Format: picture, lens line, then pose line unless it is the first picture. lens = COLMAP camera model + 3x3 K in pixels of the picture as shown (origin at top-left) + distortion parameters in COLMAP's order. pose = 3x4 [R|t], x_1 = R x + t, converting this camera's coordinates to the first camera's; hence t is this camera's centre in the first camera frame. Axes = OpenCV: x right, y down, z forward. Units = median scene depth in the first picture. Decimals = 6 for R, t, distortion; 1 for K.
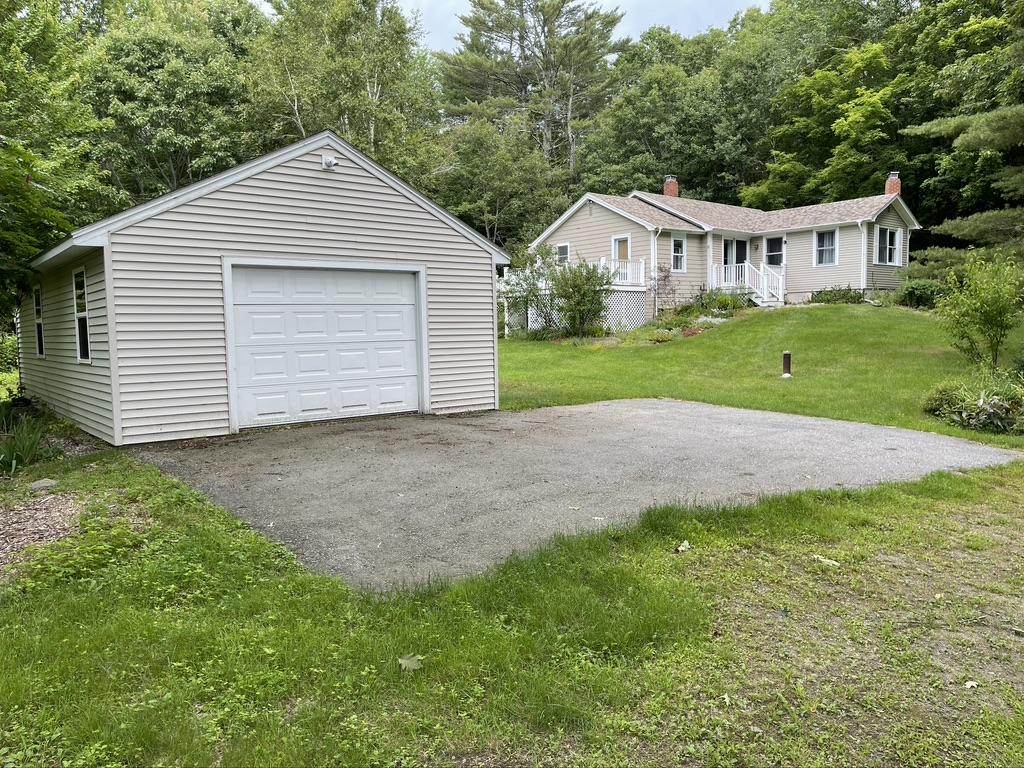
lens RADIAL K [[761.1, 0, 510.9], [0, 761.1, 385.6], [0, 0, 1]] dist [0.013777, -0.012238]
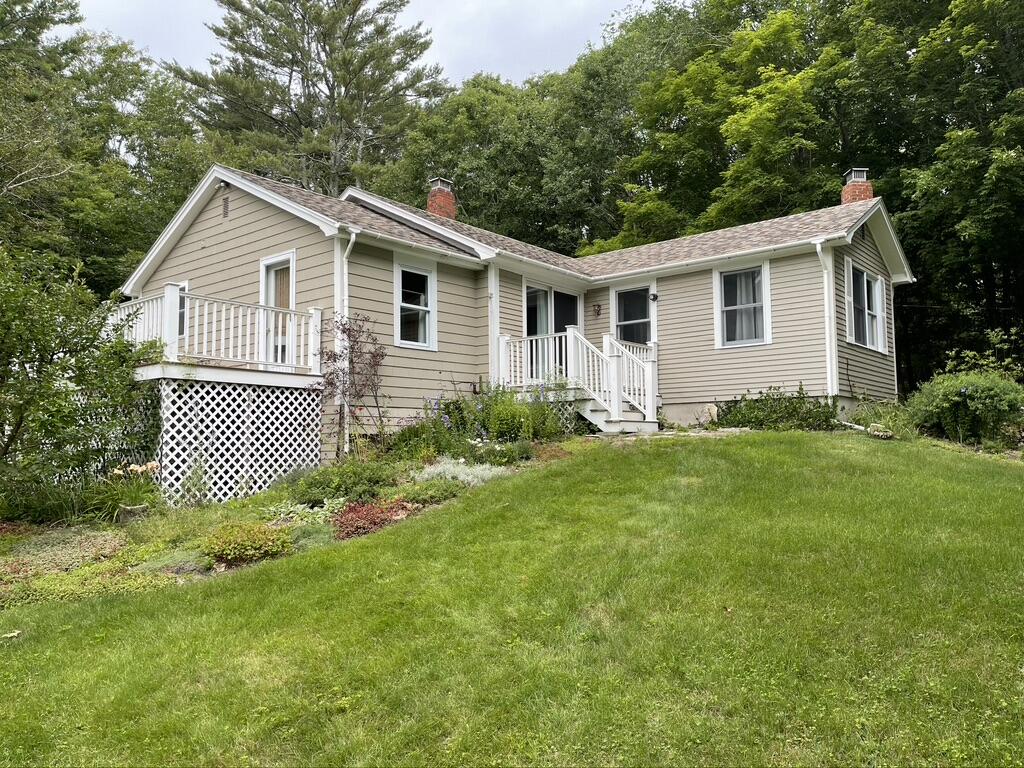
lens RADIAL K [[761.1, 0, 518.2], [0, 761.1, 391.5], [0, 0, 1]] dist [0.013777, -0.012238]
pose [[0.984079, 0.024934, 0.175977, 0.194580], [0.001701, 0.988745, -0.149602, -0.060232], [-0.177726, 0.147519, 0.972960, 0.563532]]
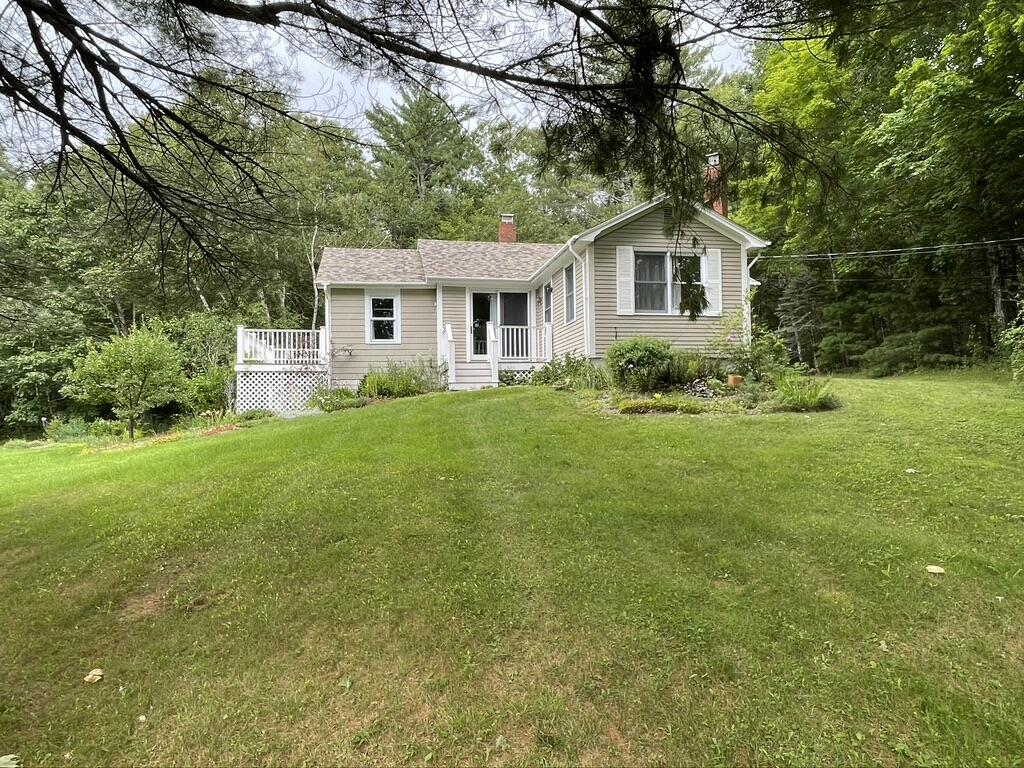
lens RADIAL K [[698.7, 0, 513.3], [0, 698.7, 385.5], [0, 0, 1]] dist [-0.006846, -0.000429]
pose [[0.874328, -0.013360, -0.485151, 0.609628], [-0.038783, 0.994501, -0.097279, -0.050272], [0.483783, 0.103869, 0.869003, 0.483344]]
